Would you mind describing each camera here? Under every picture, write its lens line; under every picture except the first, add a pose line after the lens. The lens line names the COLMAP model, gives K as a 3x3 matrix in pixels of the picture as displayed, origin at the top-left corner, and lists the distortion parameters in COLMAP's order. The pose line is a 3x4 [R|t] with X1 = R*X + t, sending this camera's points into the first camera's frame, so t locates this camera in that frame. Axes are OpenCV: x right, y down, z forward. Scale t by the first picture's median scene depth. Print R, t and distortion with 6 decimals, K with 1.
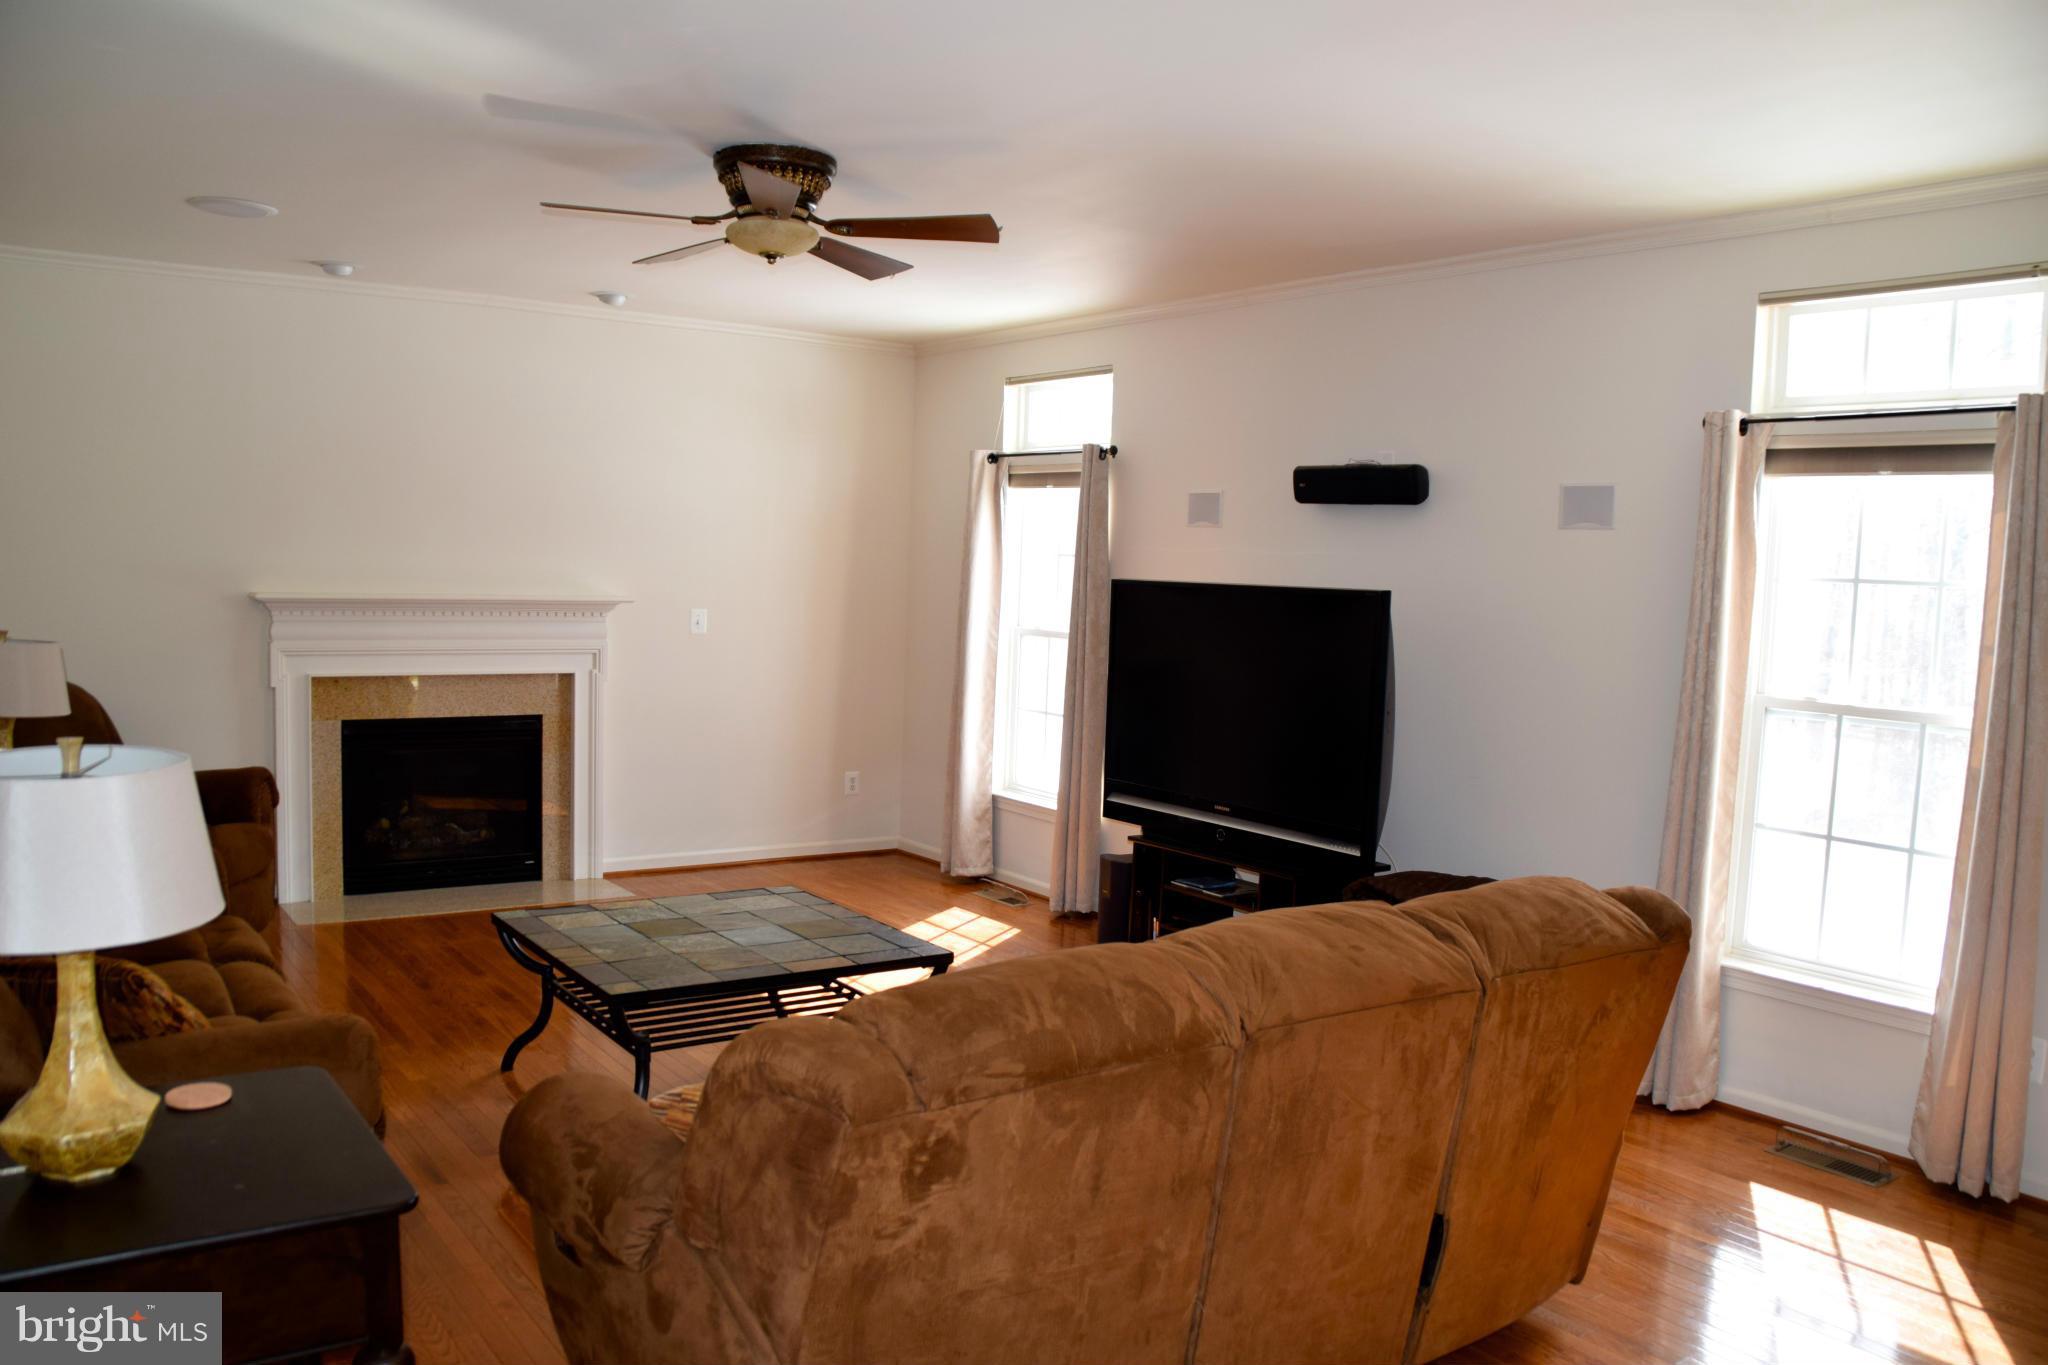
lens RADIAL K [[1560.9, 0, 1017.3], [0, 1560.9, 682.8], [0, 0, 1]] dist [-0.101035, 0.019297]
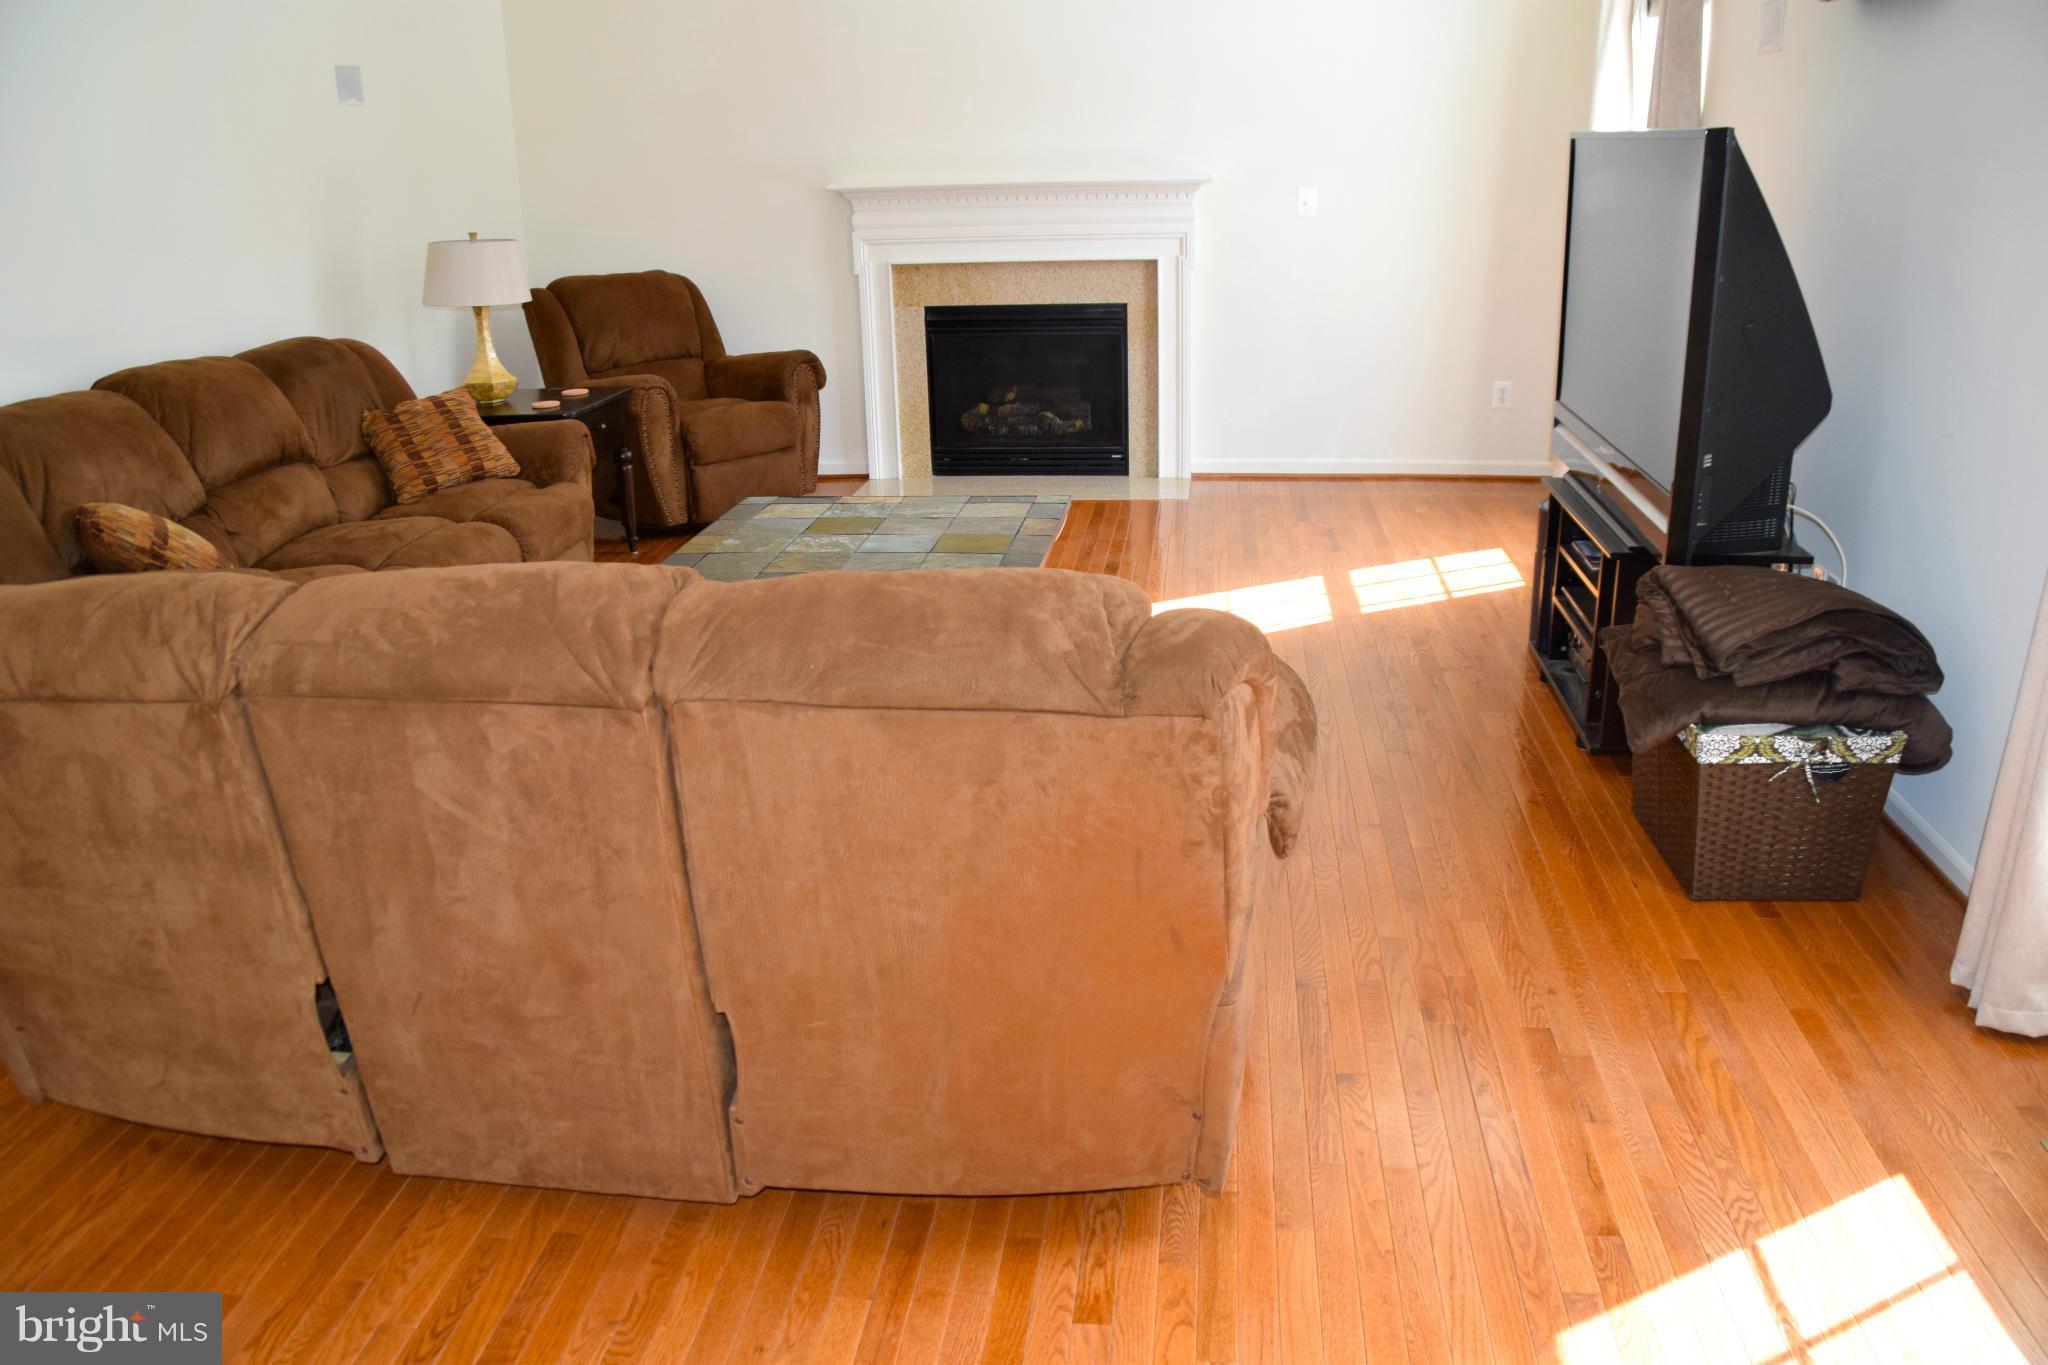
lens RADIAL K [[1560.9, 0, 1023.4], [0, 1560.9, 694.0], [0, 0, 1]] dist [-0.101035, 0.019297]
pose [[0.741108, 0.175266, -0.648106, 0.314490], [0.000065, 0.965306, 0.261120, 0.003105], [0.671386, -0.193561, 0.715385, 0.220913]]
